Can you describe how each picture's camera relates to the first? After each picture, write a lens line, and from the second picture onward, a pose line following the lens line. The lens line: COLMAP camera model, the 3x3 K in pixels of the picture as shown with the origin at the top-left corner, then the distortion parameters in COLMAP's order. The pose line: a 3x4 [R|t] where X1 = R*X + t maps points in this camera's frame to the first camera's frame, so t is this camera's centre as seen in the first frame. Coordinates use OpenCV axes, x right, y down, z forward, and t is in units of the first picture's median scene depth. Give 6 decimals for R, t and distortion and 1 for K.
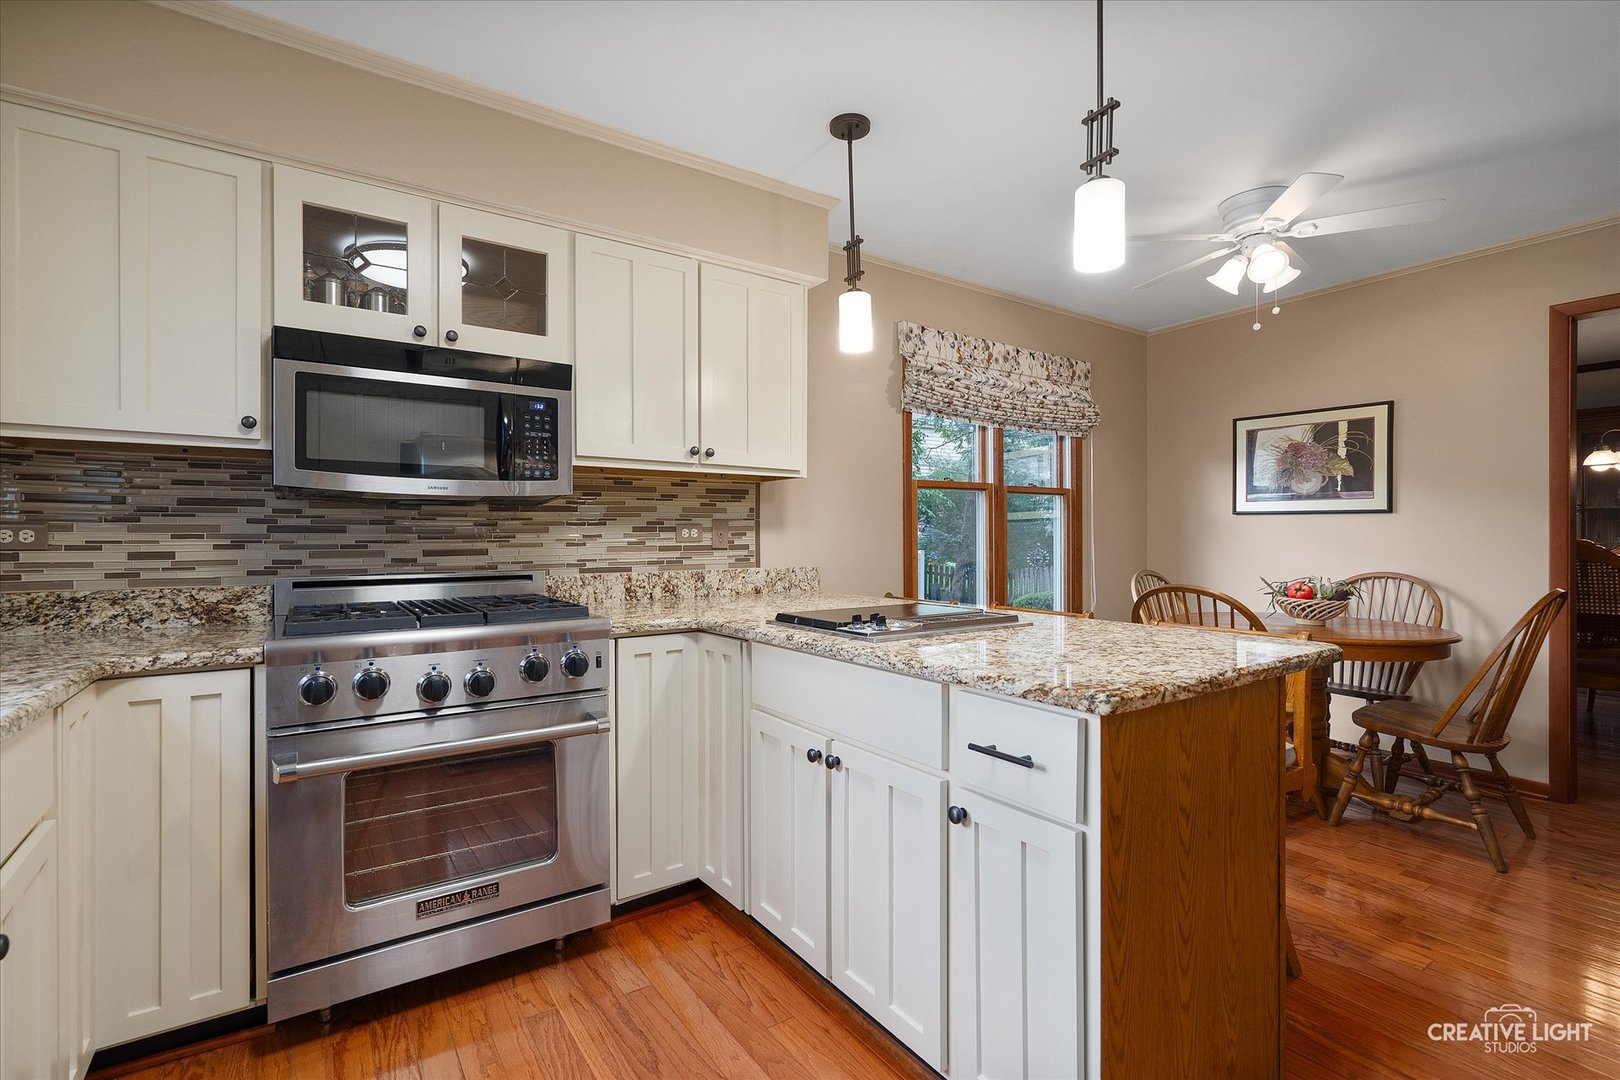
lens RADIAL K [[752.7, 0, 810.0], [0, 752.7, 540.0], [0, 0, 1]] dist [0.026653, -0.000126]
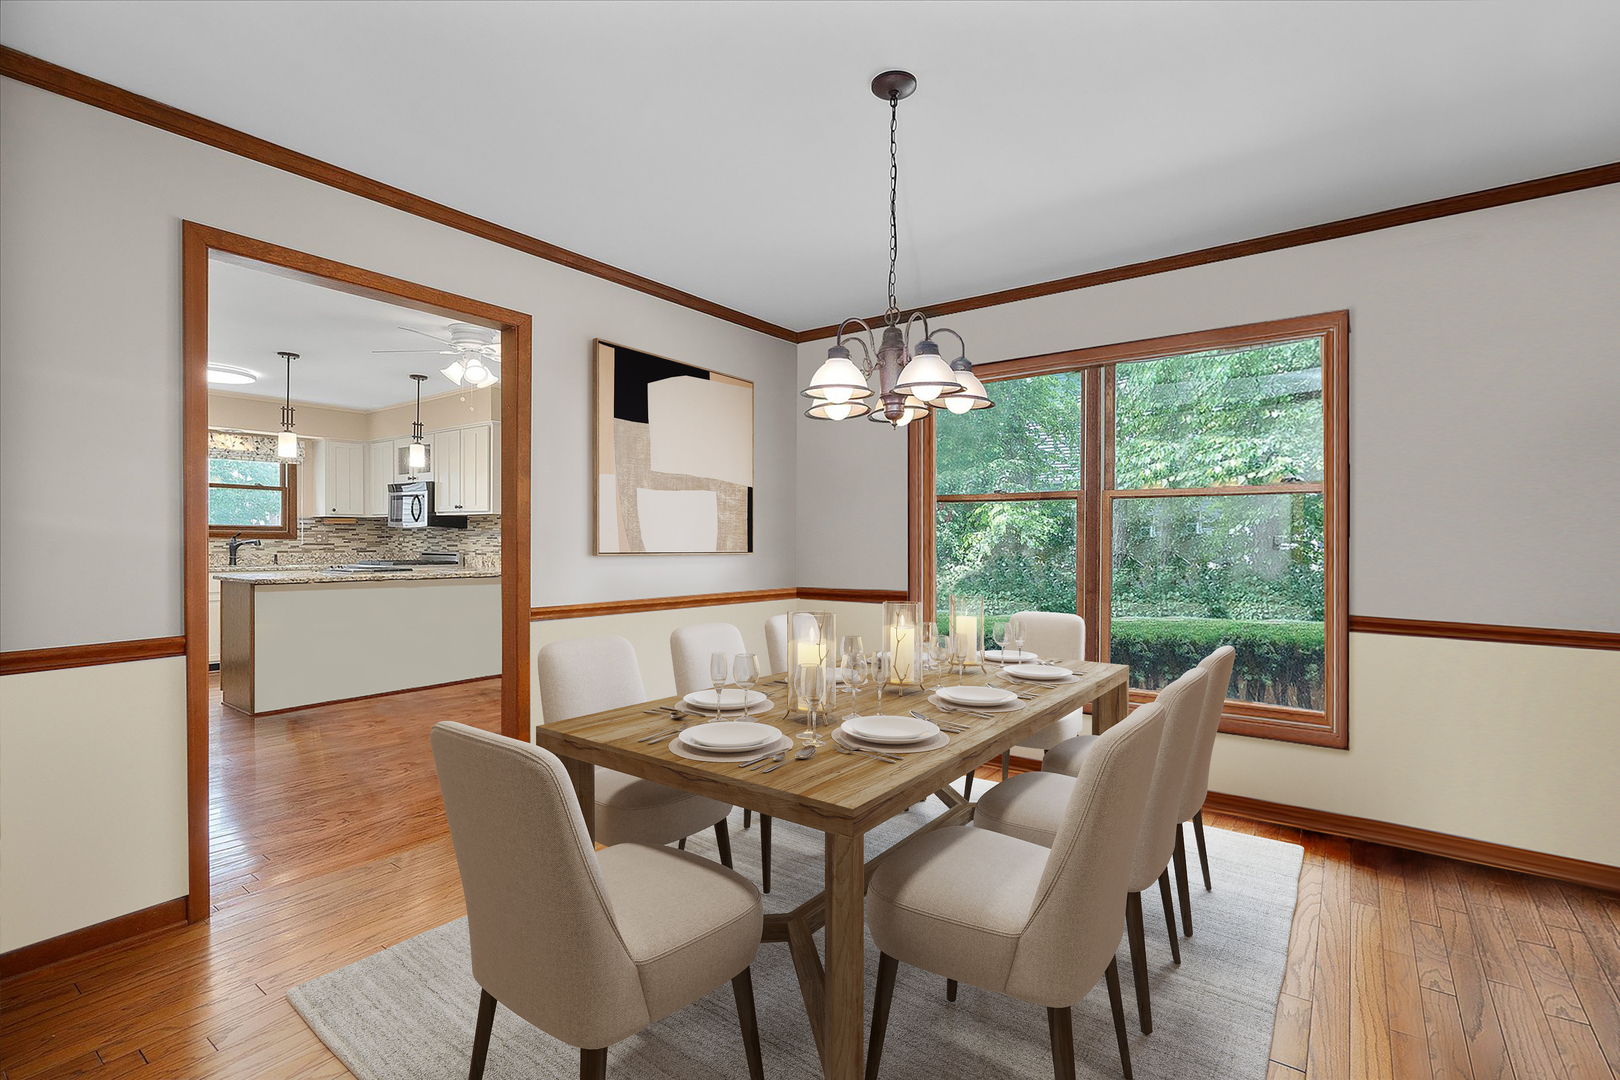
lens RADIAL K [[749.9, 0, 808.1], [0, 749.9, 540.1], [0, 0, 1]] dist [0.026739, -0.000323]
pose [[0.340376, 0.004649, -0.940278, 2.452811], [-0.012773, 0.999918, 0.000320, -0.020914], [0.940203, 0.011901, 0.340408, 1.157779]]
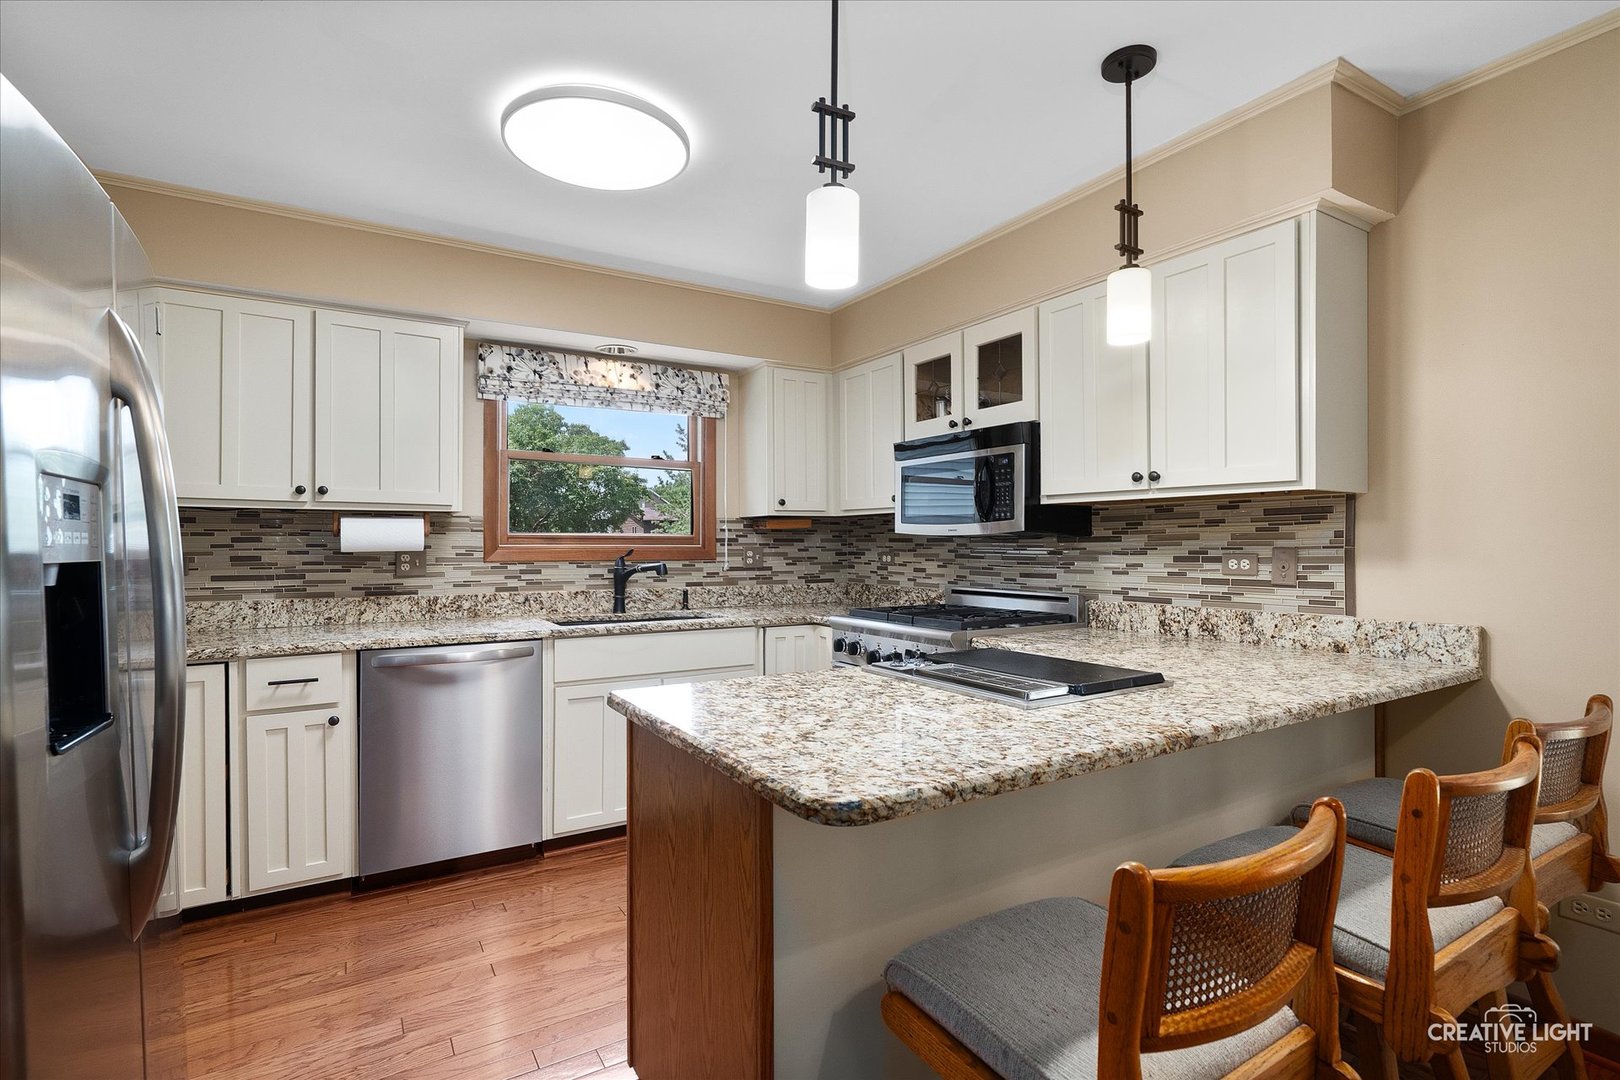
lens RADIAL K [[752.7, 0, 810.0], [0, 752.7, 540.0], [0, 0, 1]] dist [0.026653, -0.000126]
pose [[-0.005780, -0.004581, -0.999973, 0.718224], [-0.004933, 0.999977, -0.004552, -0.031682], [0.999971, 0.004906, -0.005803, 0.555798]]
